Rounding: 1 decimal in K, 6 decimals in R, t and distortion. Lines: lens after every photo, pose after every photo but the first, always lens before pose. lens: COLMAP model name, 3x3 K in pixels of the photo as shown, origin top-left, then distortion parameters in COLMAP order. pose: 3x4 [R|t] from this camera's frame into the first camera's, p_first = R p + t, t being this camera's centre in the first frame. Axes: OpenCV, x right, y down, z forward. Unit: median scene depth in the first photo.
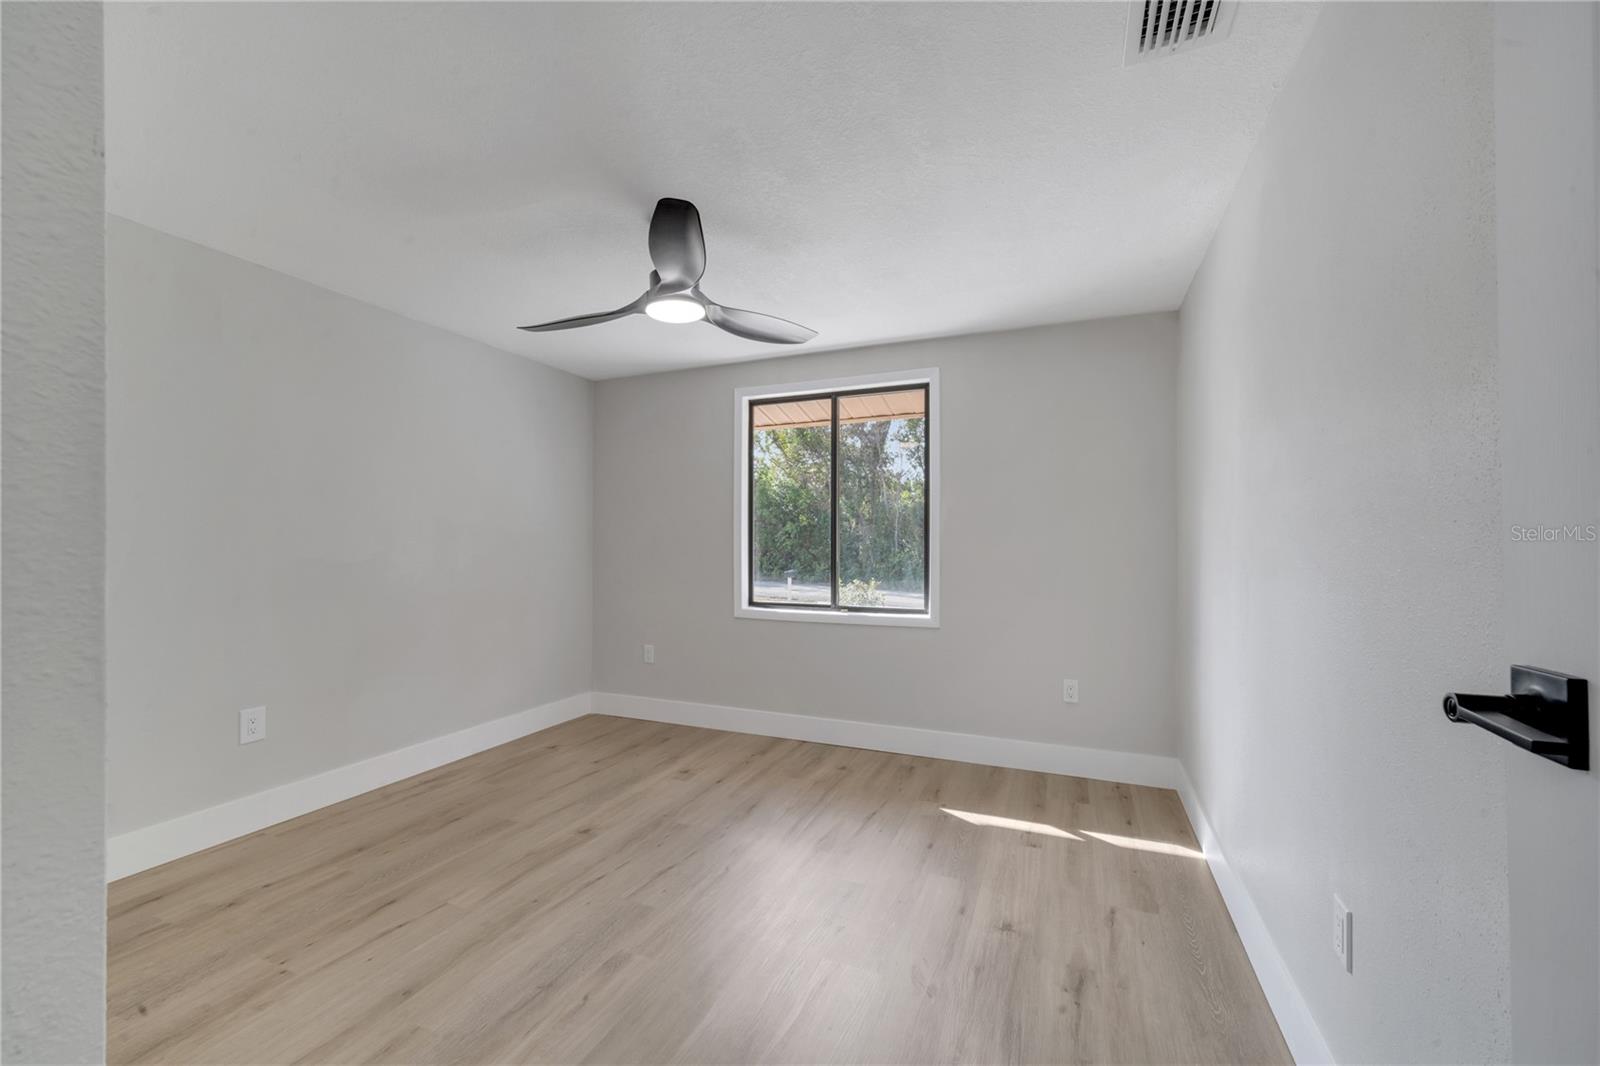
lens RADIAL K [[652.3, 0, 791.6], [0, 652.3, 546.0], [0, 0, 1]] dist [0.003361, -0.000479]
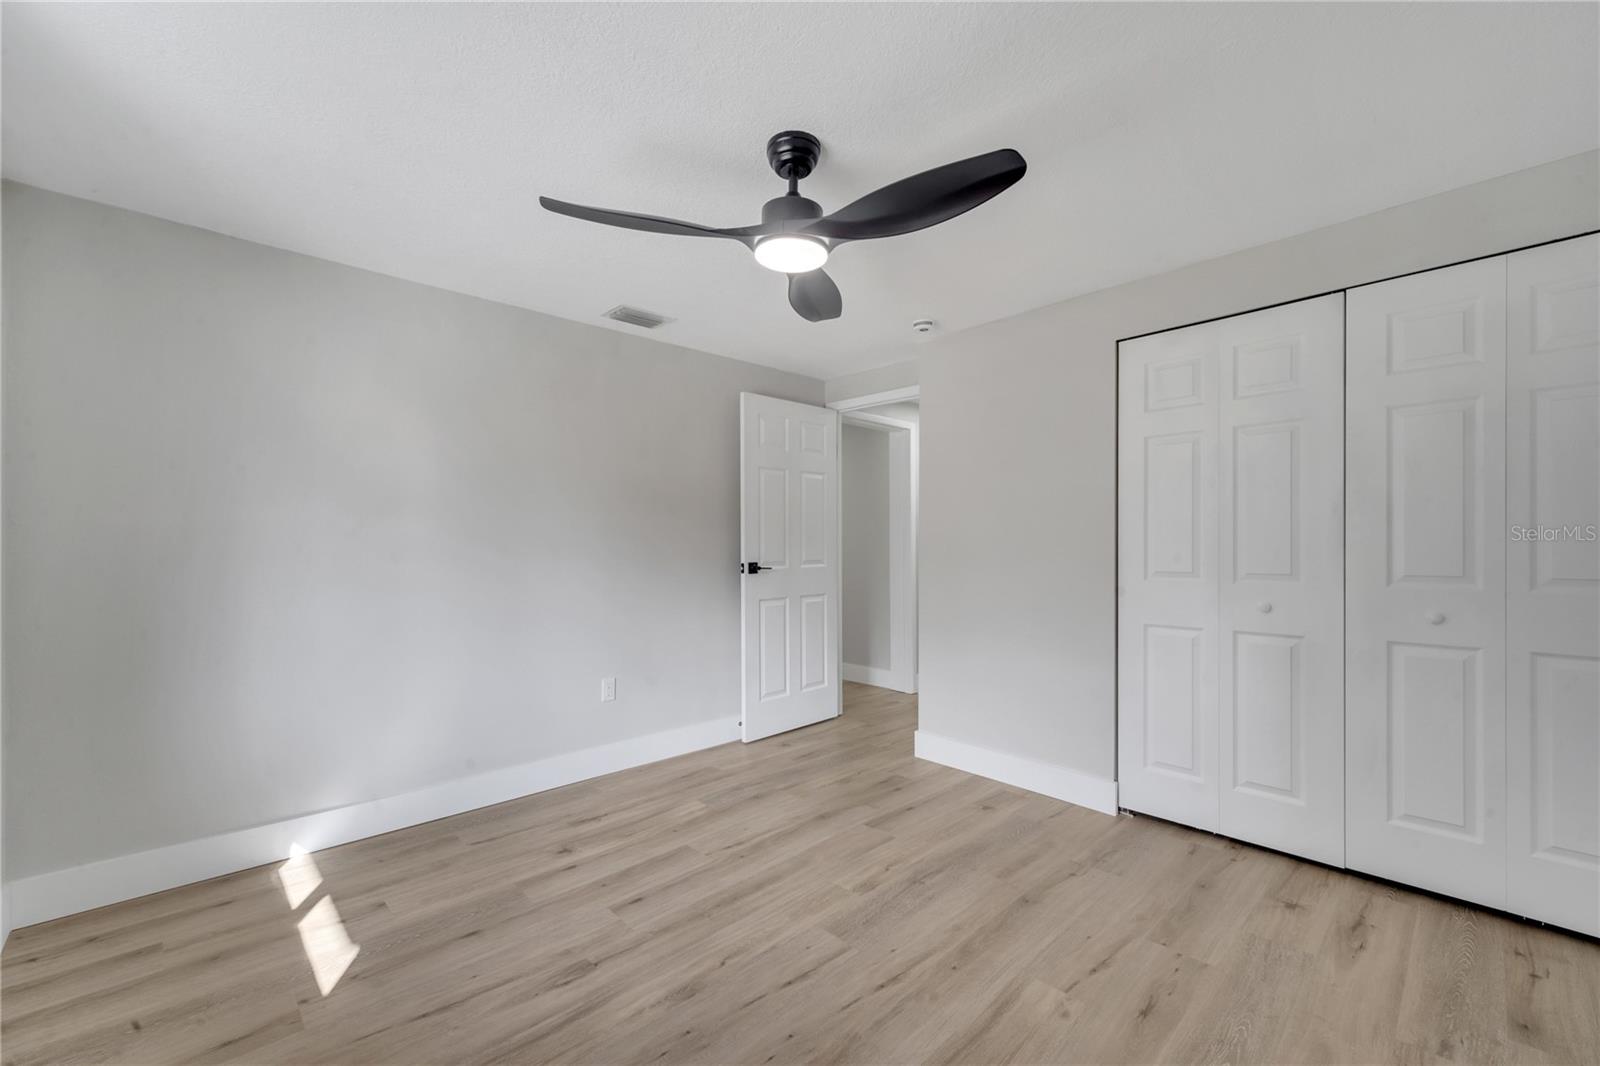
lens RADIAL K [[652.3, 0, 791.6], [0, 652.3, 546.0], [0, 0, 1]] dist [0.003361, -0.000479]
pose [[-0.920255, 0.001618, 0.391316, -0.442350], [0.002480, 0.999995, 0.001697, -0.004520], [-0.391311, 0.002532, -0.920255, 1.550564]]
